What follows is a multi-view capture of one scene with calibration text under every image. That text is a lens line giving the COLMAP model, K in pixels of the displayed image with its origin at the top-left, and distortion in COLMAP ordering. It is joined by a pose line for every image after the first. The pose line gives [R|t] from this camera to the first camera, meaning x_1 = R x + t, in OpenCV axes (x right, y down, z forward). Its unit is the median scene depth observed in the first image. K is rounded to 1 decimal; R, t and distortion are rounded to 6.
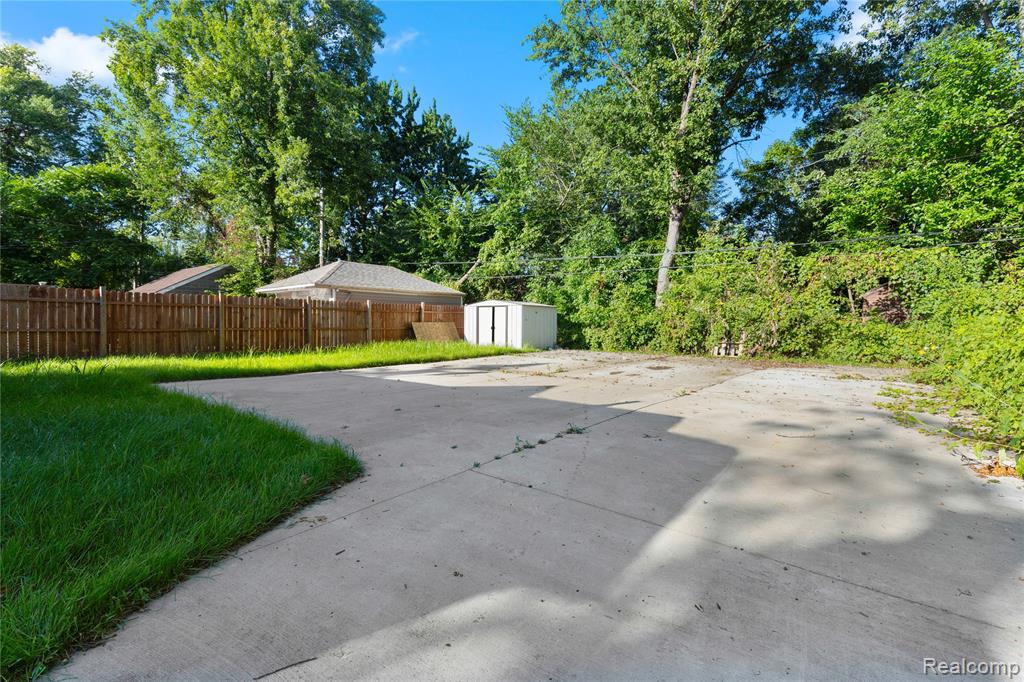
lens RADIAL K [[489.4, 0, 513.8], [0, 489.4, 328.1], [0, 0, 1]] dist [0.001084, -0.000102]
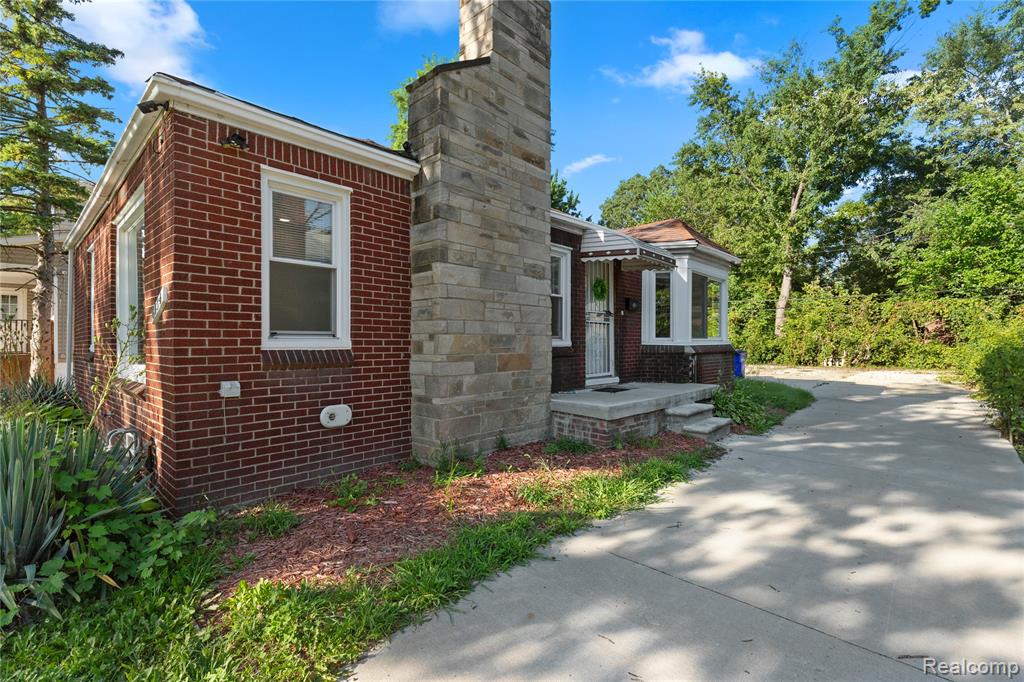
lens RADIAL K [[463.9, 0, 527.4], [0, 463.9, 339.6], [0, 0, 1]] dist [0.001853, 0.000862]
pose [[0.996532, -0.011834, -0.082360, -0.425145], [0.009745, 0.999621, -0.025729, 0.000821], [0.082633, 0.024837, 0.996270, -0.574830]]
